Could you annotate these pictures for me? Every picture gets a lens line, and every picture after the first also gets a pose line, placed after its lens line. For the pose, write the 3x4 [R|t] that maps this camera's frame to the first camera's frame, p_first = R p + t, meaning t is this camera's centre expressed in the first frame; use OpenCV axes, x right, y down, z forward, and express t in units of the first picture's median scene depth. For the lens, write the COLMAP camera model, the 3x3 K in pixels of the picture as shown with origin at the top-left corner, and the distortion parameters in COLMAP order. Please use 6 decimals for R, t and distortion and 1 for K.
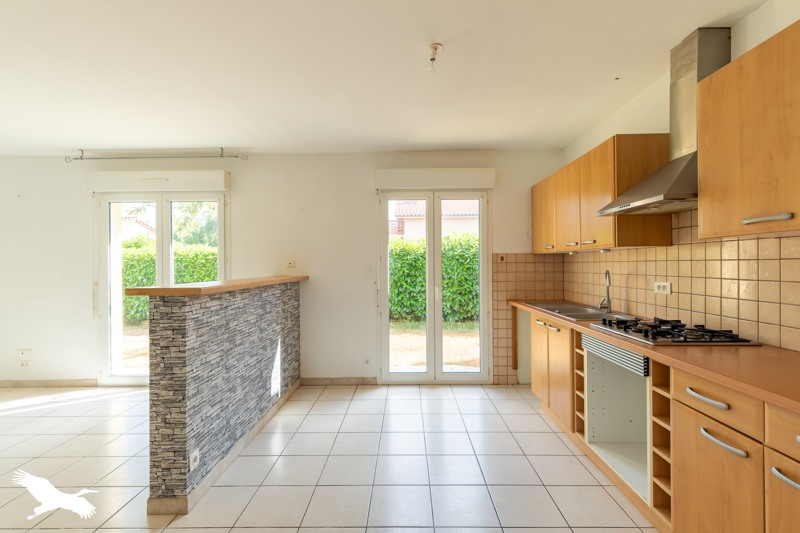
lens RADIAL K [[358.9, 0, 400.8], [0, 358.9, 265.2], [0, 0, 1]] dist [0.001337, -0.000006]
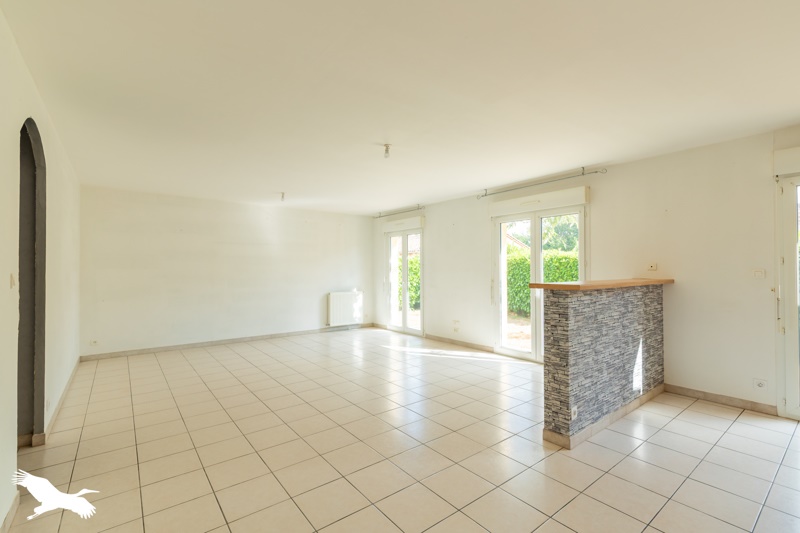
lens RADIAL K [[358.9, 0, 400.8], [0, 358.9, 265.2], [0, 0, 1]] dist [0.001337, -0.000006]
pose [[0.628254, -0.003447, -0.778000, 0.042378], [-0.002479, 0.999976, -0.006432, -0.000181], [0.778004, 0.005969, 0.628231, -0.230968]]
